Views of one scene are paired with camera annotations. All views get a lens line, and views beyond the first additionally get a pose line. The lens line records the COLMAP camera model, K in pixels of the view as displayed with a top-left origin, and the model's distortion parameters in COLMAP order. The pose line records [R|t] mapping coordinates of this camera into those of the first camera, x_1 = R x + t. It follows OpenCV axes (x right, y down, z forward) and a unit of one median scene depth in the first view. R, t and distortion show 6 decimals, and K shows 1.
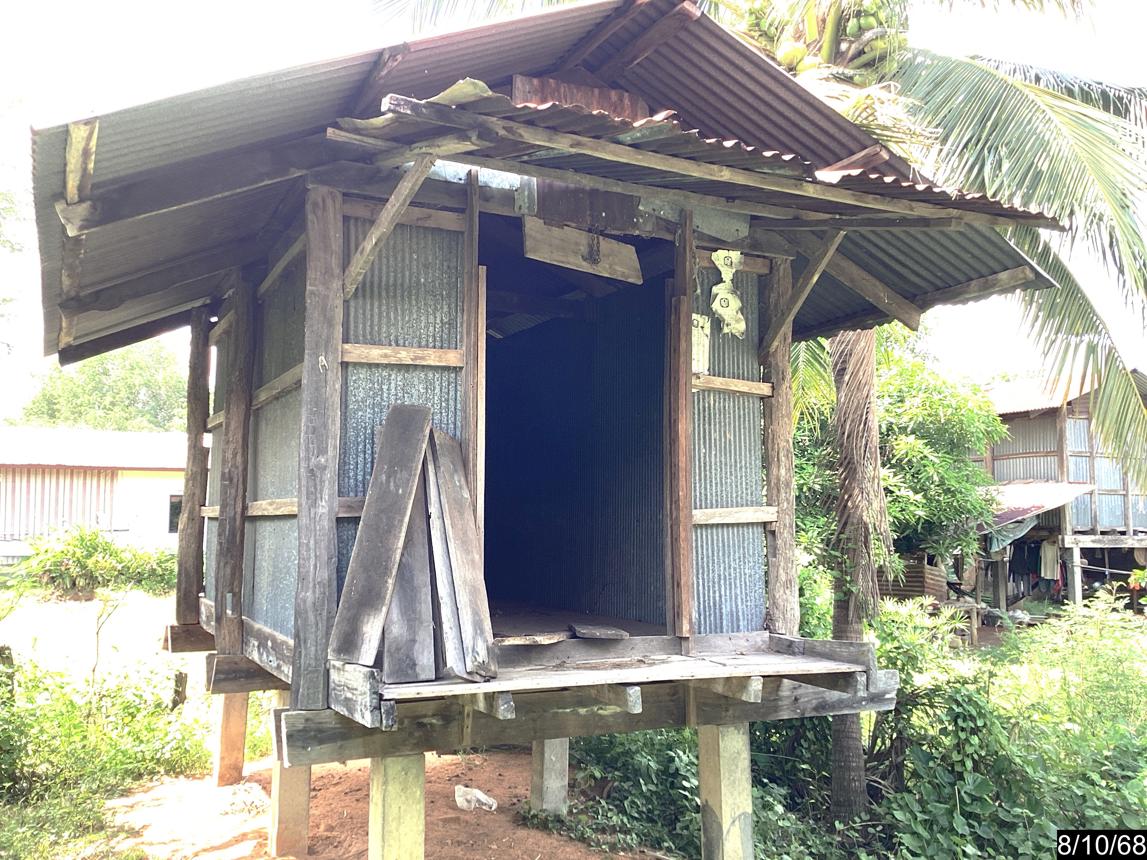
lens RADIAL K [[1050.7, 0, 572.0], [0, 1050.7, 423.3], [0, 0, 1]] dist [0.064415, 0.000000]
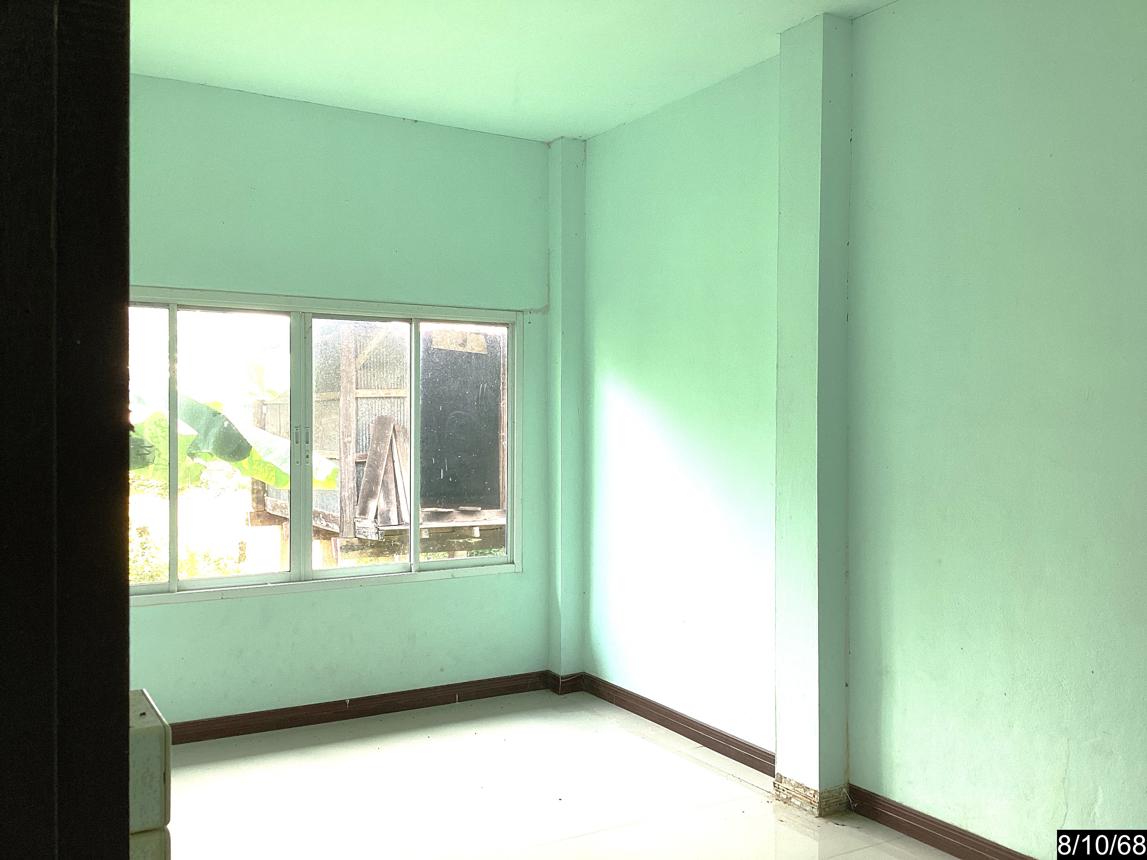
lens RADIAL K [[1050.7, 0, 578.7], [0, 1050.7, 434.6], [0, 0, 1]] dist [0.064415, 0.000000]
pose [[0.998757, -0.008716, 0.049070, 0.173912], [0.003681, 0.994799, 0.101787, -0.220203], [-0.049702, -0.101480, 0.993595, -1.446190]]
